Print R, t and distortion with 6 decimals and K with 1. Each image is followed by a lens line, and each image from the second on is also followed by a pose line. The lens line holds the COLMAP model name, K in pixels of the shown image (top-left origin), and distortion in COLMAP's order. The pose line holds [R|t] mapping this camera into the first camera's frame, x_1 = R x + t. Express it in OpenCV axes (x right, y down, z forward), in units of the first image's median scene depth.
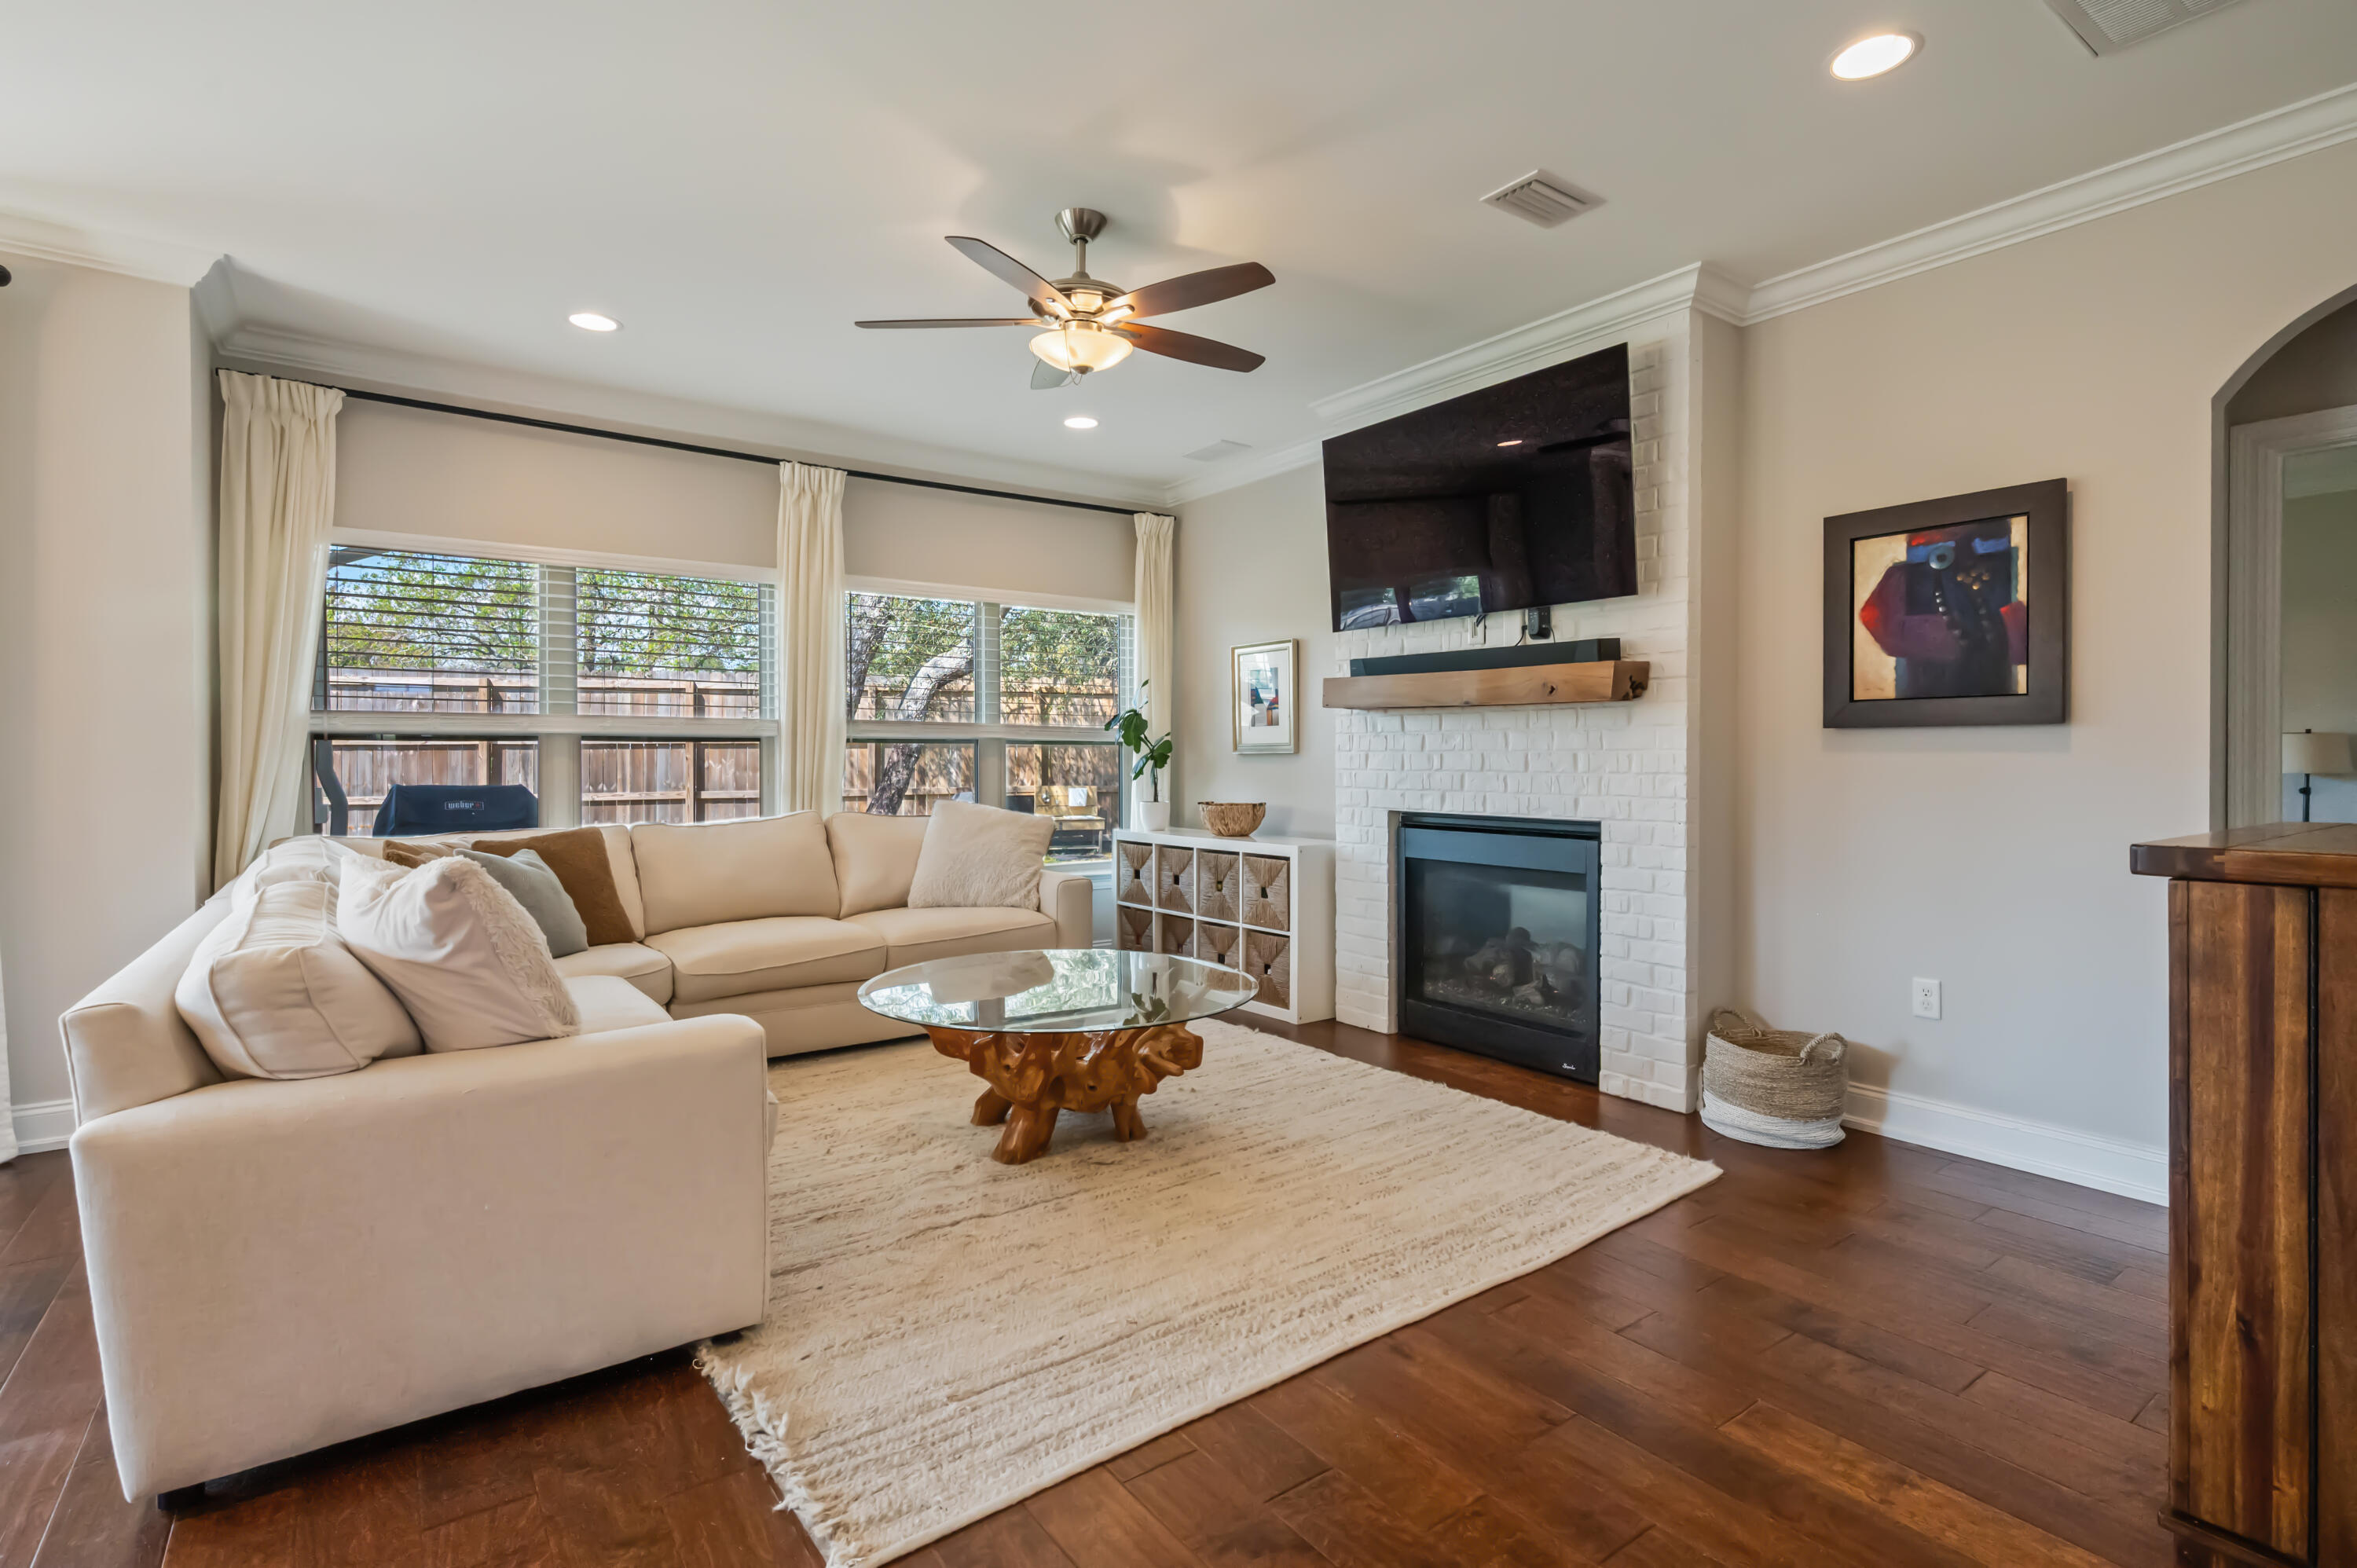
lens RADIAL K [[1128.9, 0, 1187.6], [0, 1128.9, 773.5], [0, 0, 1]] dist [-0.002074, 0.000869]
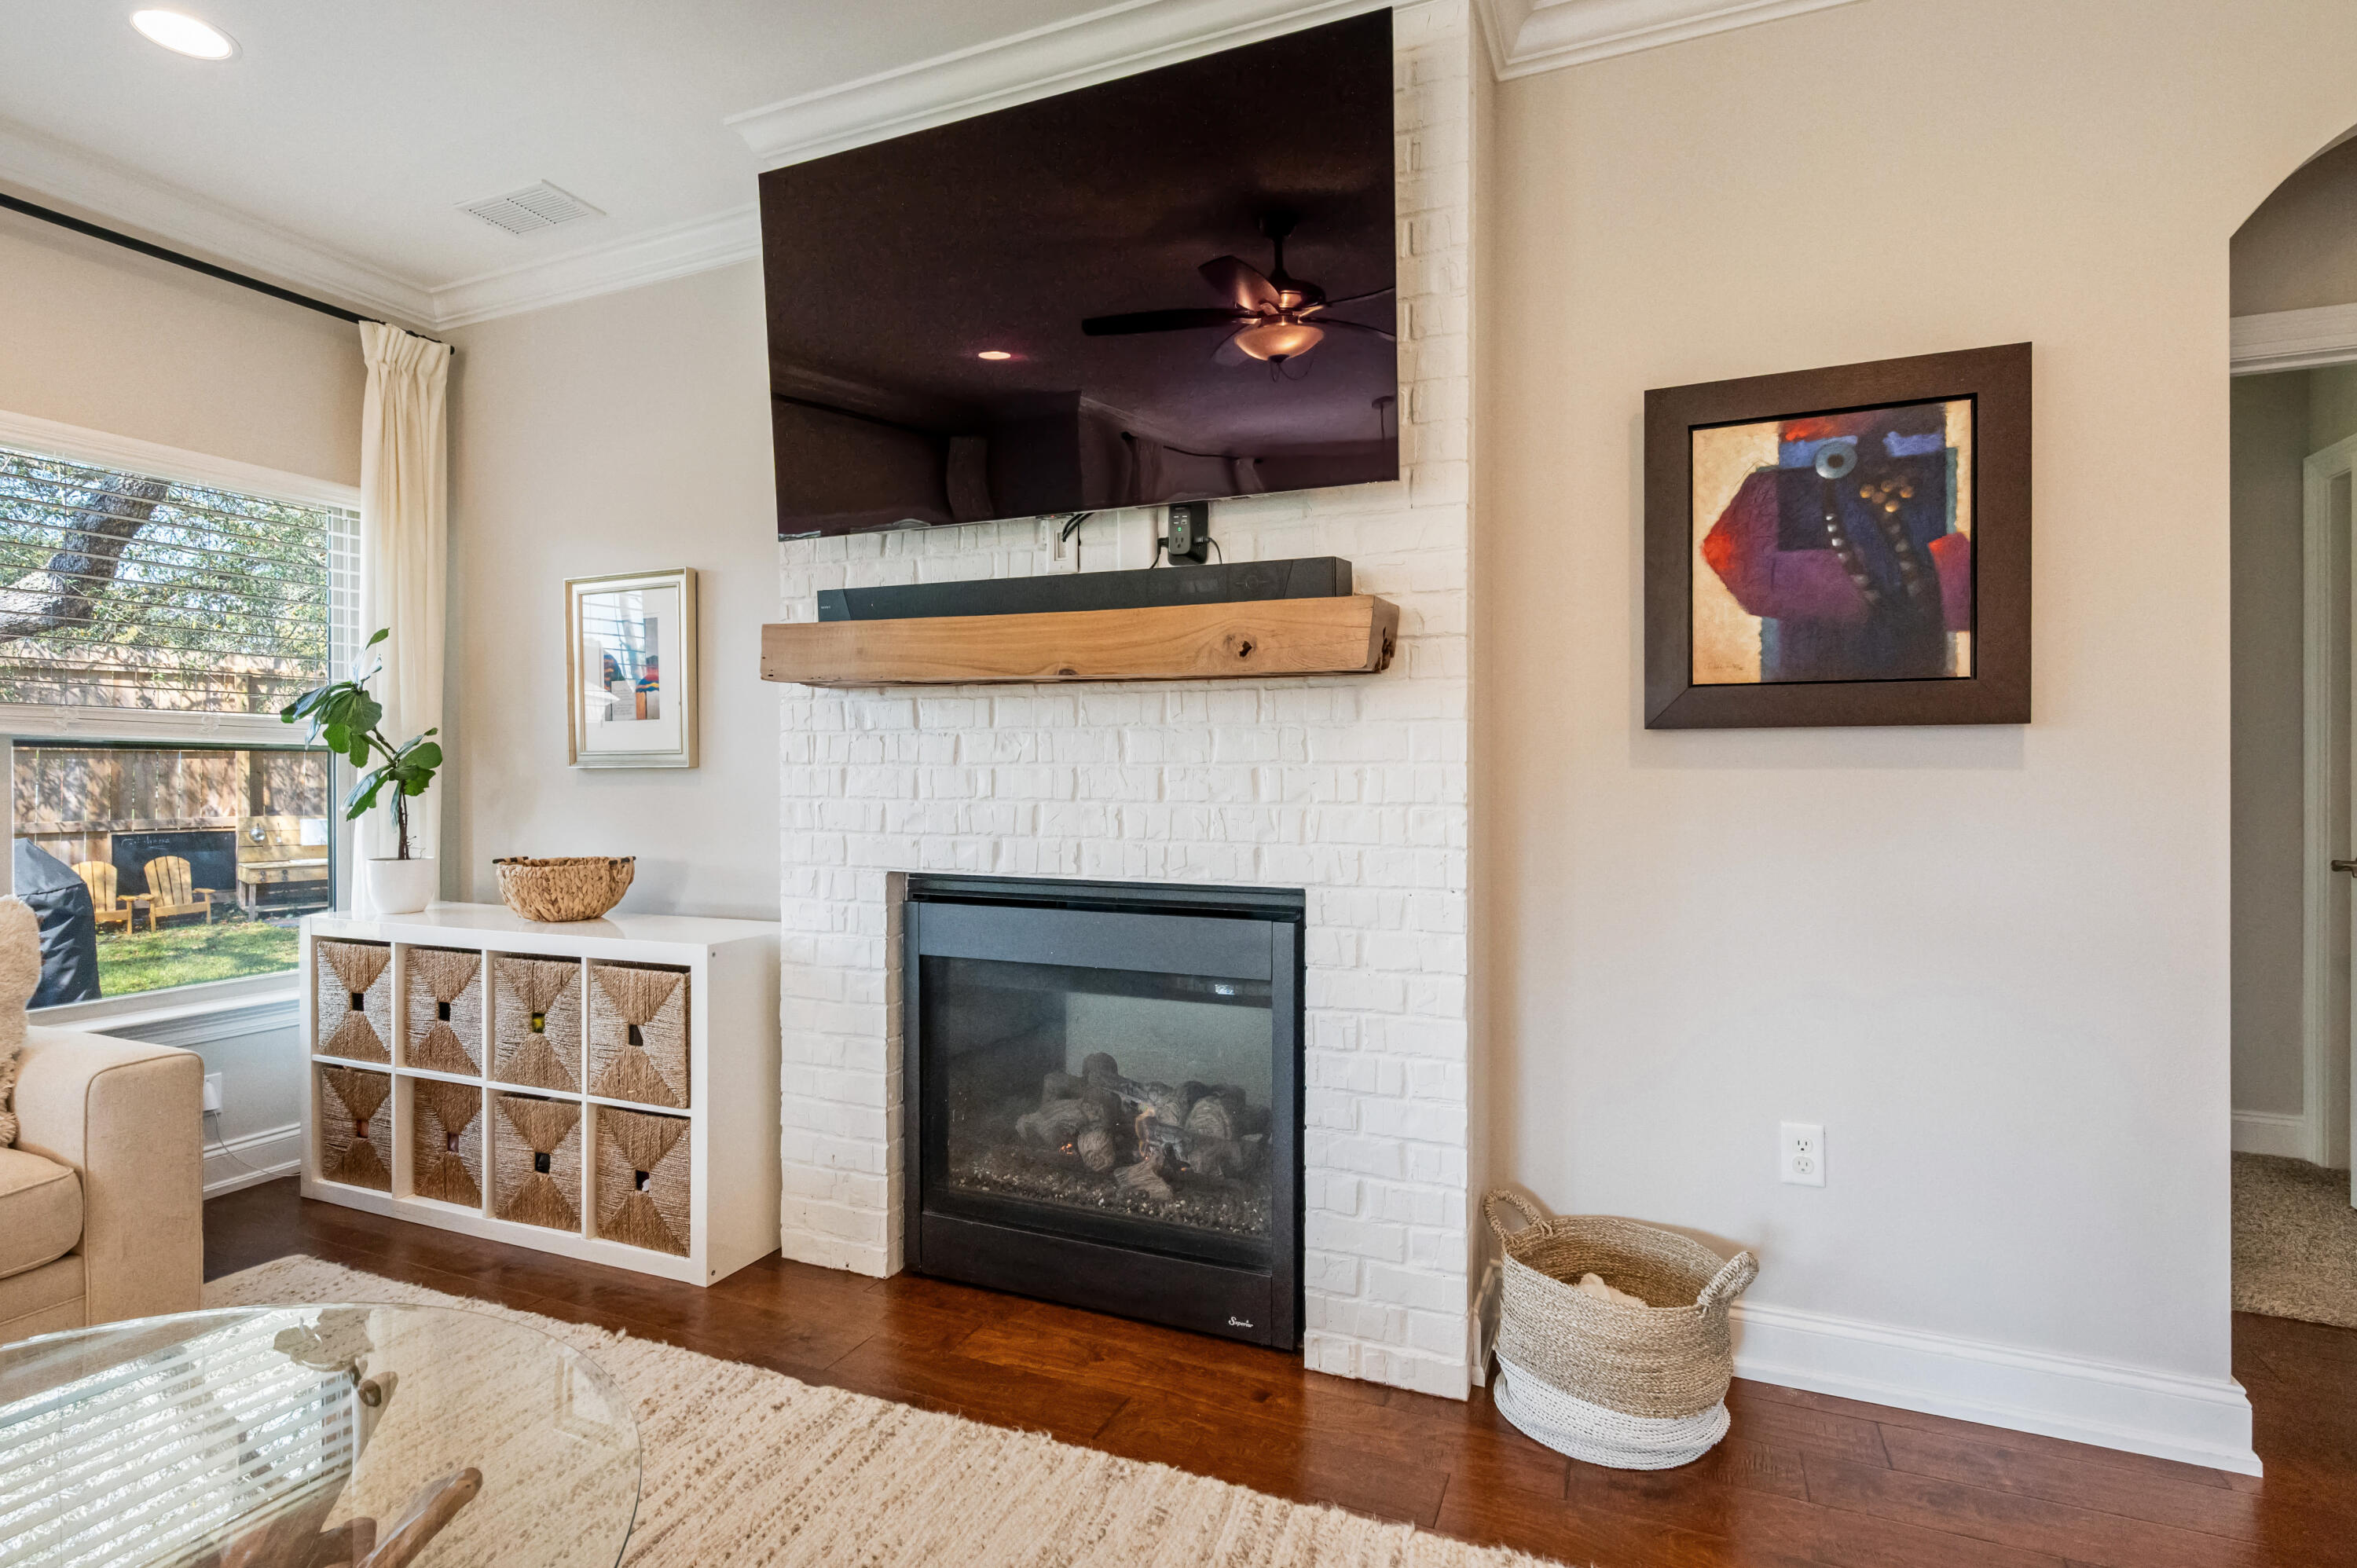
lens RADIAL K [[1128.9, 0, 1189.8], [0, 1128.9, 775.5], [0, 0, 1]] dist [-0.002074, 0.000869]
pose [[0.859161, -0.000369, 0.511706, 0.027539], [0.006935, 0.999916, -0.010923, -0.008580], [-0.511659, 0.012934, 0.859091, 0.541046]]
